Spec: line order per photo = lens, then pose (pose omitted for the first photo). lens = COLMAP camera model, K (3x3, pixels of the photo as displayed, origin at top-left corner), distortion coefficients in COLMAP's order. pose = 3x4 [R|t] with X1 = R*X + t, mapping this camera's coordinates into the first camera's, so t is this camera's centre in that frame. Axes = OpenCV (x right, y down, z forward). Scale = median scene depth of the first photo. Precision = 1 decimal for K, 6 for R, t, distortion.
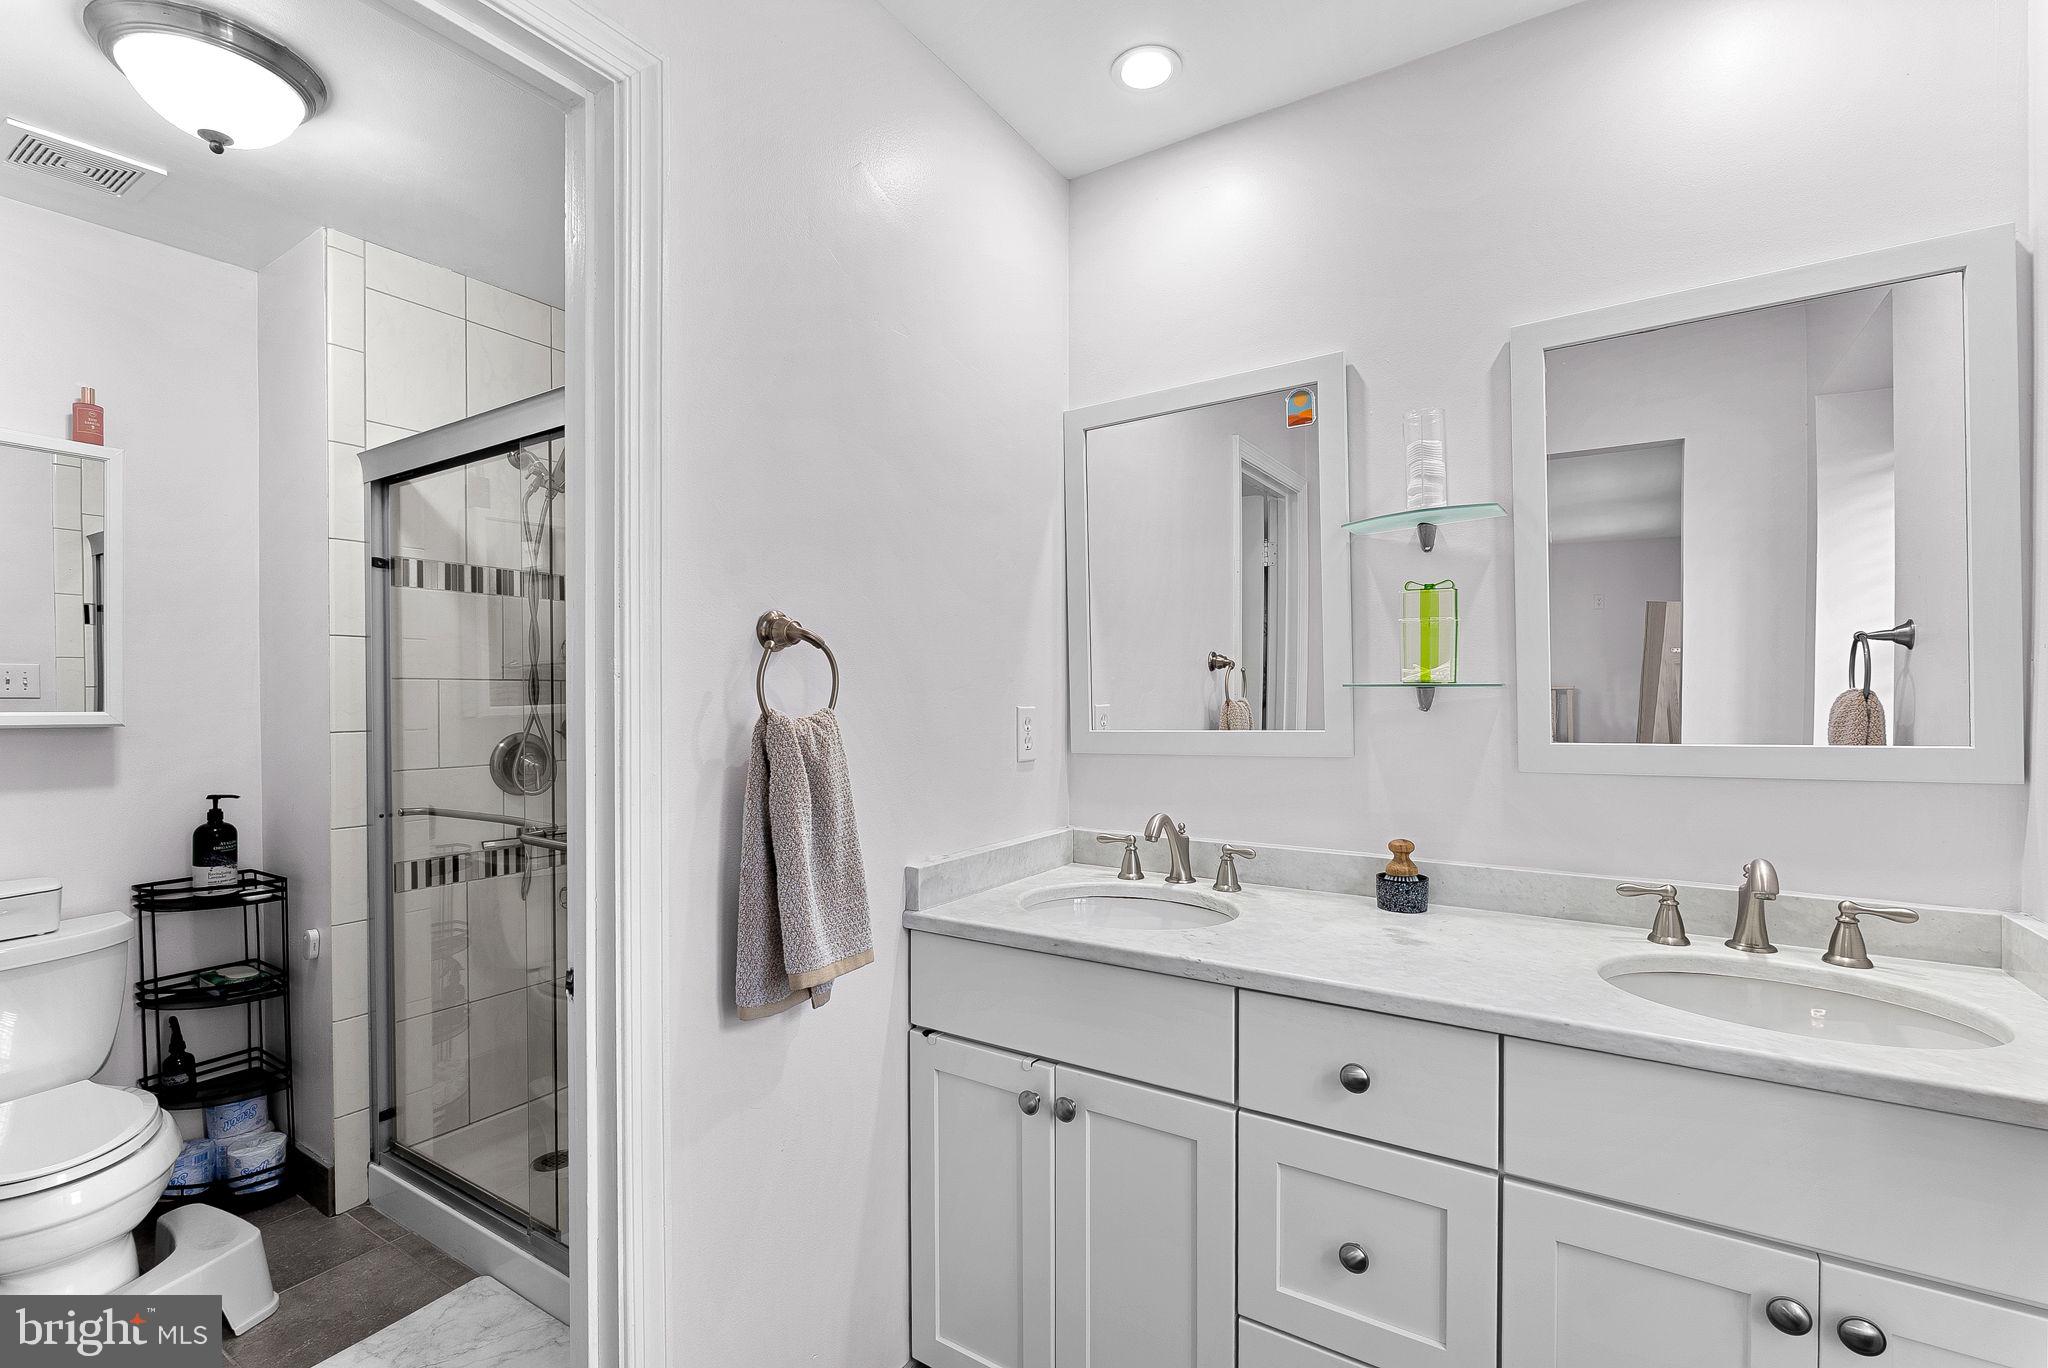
lens RADIAL K [[920.0, 0, 1023.9], [0, 920.0, 695.3], [0, 0, 1]] dist [-0.004539, 0.000219]
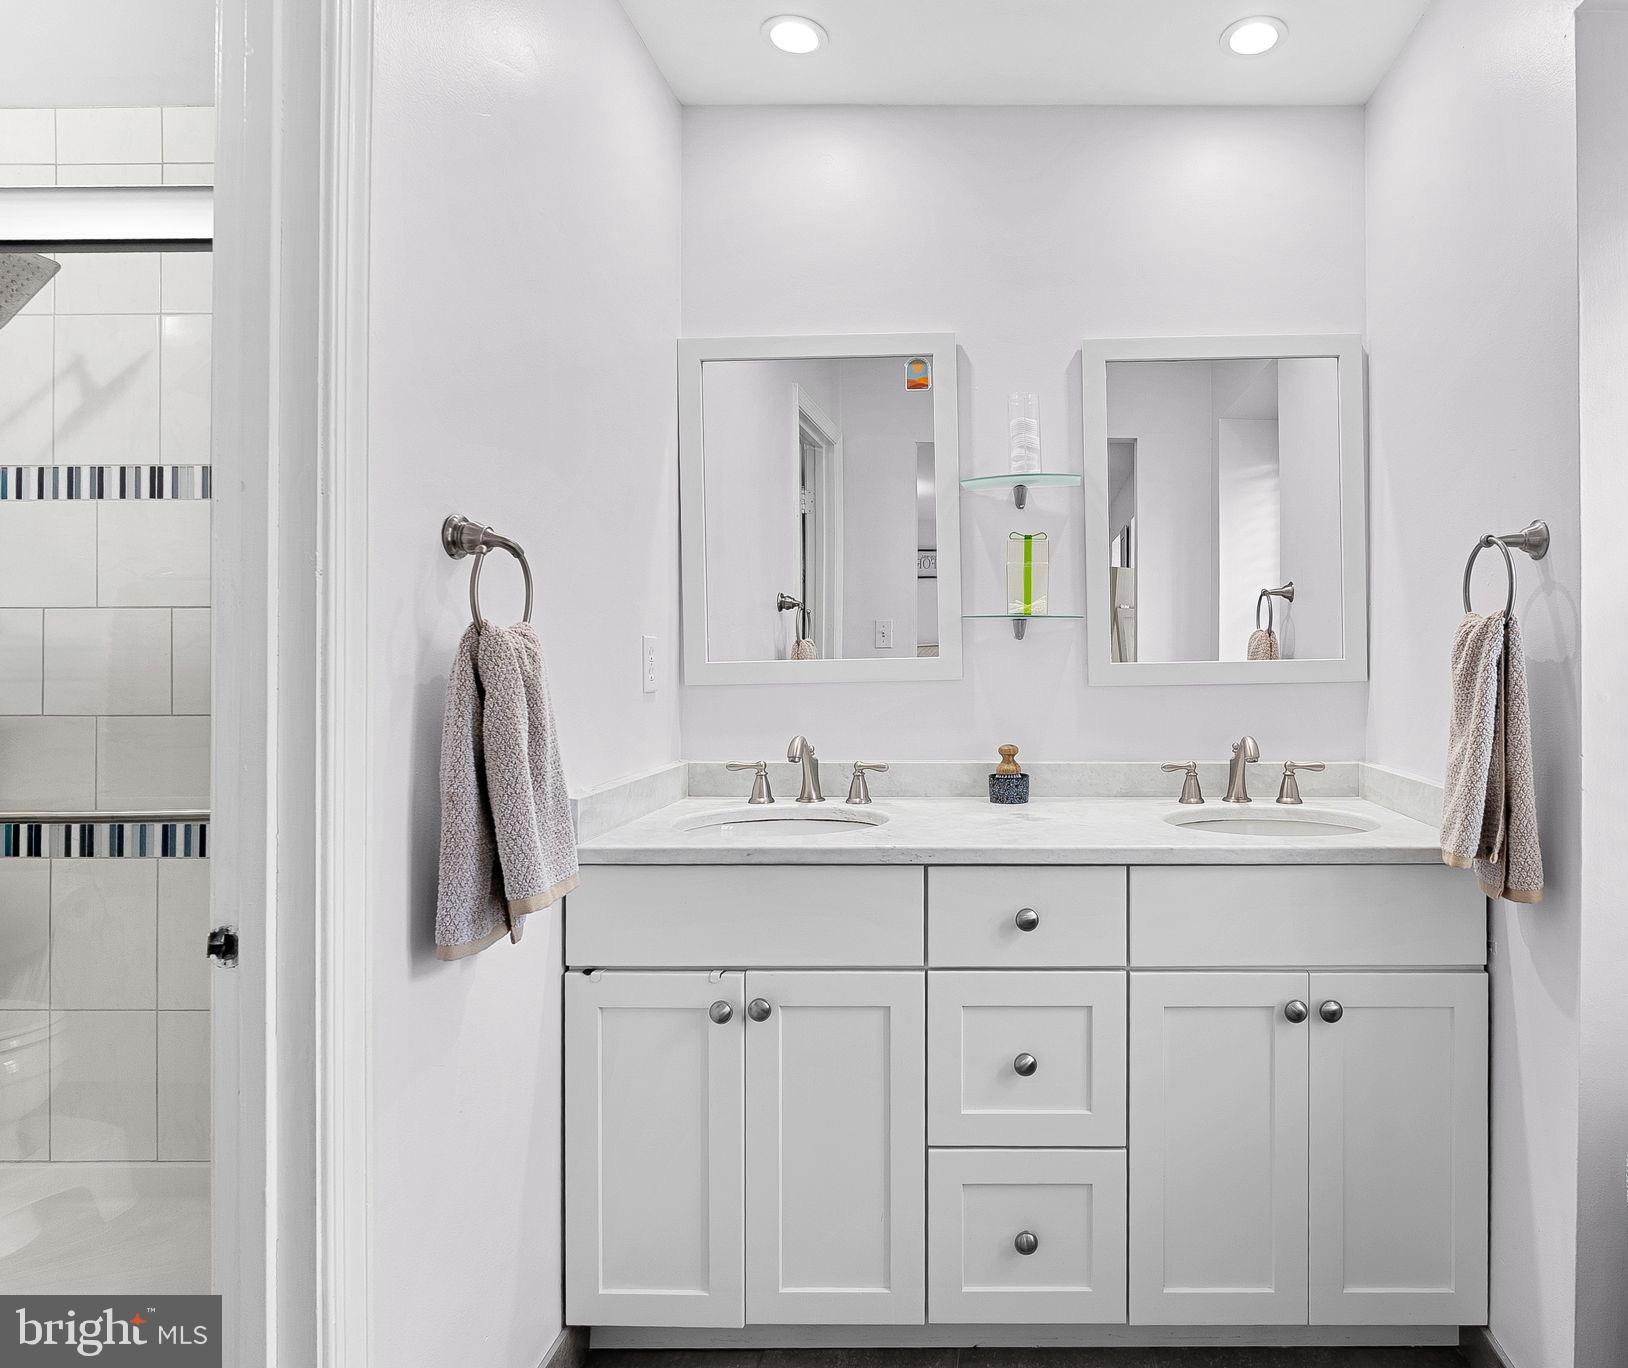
lens RADIAL K [[1244.4, 0, 814.8], [0, 1244.4, 681.9], [0, 0, 1]] dist [-0.006272, 0.002614]
pose [[0.842041, 0.009130, 0.539337, -0.685234], [-0.000099, 0.999859, -0.016772, 0.101821], [-0.539414, 0.014069, 0.841923, -0.240356]]
